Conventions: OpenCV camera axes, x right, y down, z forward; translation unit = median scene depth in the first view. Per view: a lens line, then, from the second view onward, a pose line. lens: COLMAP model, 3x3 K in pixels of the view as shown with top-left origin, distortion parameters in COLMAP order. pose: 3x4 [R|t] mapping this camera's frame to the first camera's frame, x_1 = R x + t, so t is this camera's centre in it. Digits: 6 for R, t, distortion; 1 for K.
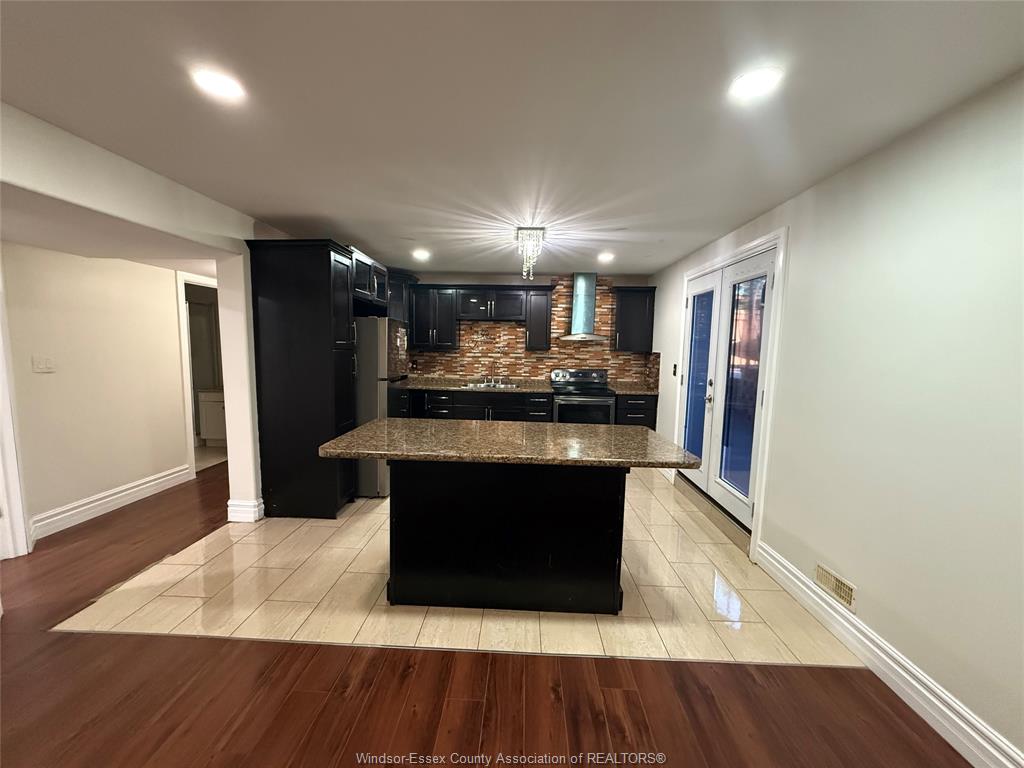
lens RADIAL K [[408.7, 0, 509.8], [0, 408.7, 385.1], [0, 0, 1]] dist [0.000637, 0.000038]
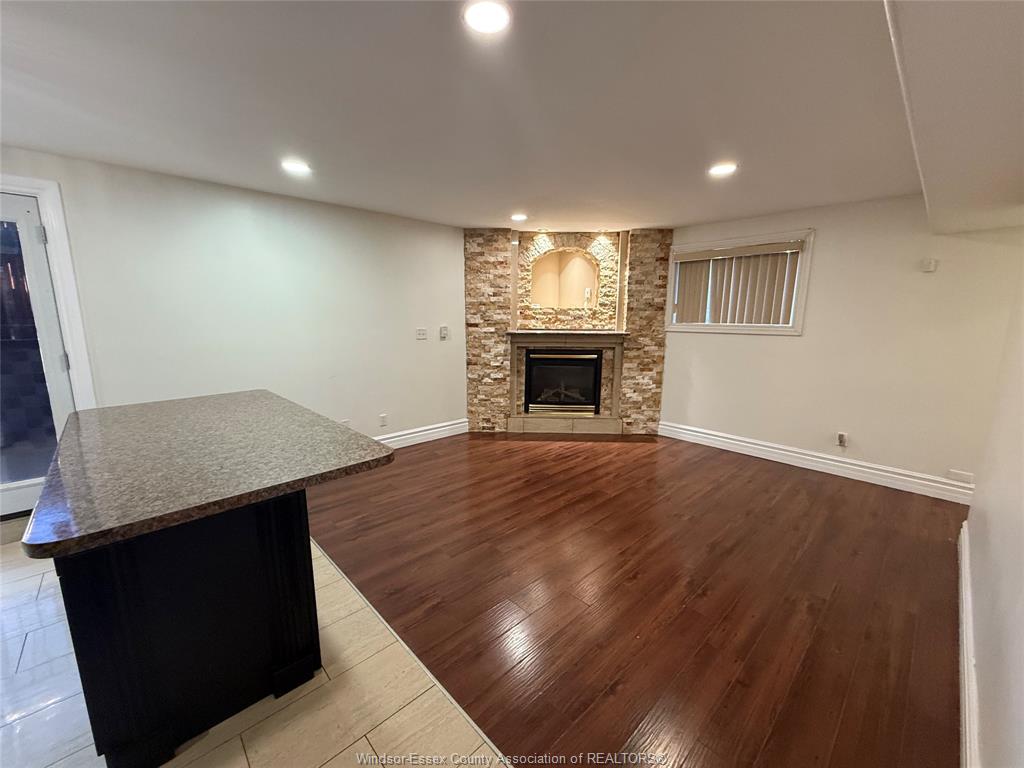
lens RADIAL K [[408.7, 0, 509.8], [0, 408.7, 385.1], [0, 0, 1]] dist [0.000637, 0.000038]
pose [[-0.712615, -0.146419, 0.686106, -1.234387], [0.046517, 0.965965, 0.254457, -0.168784], [-0.700012, 0.213245, -0.681550, 1.465471]]
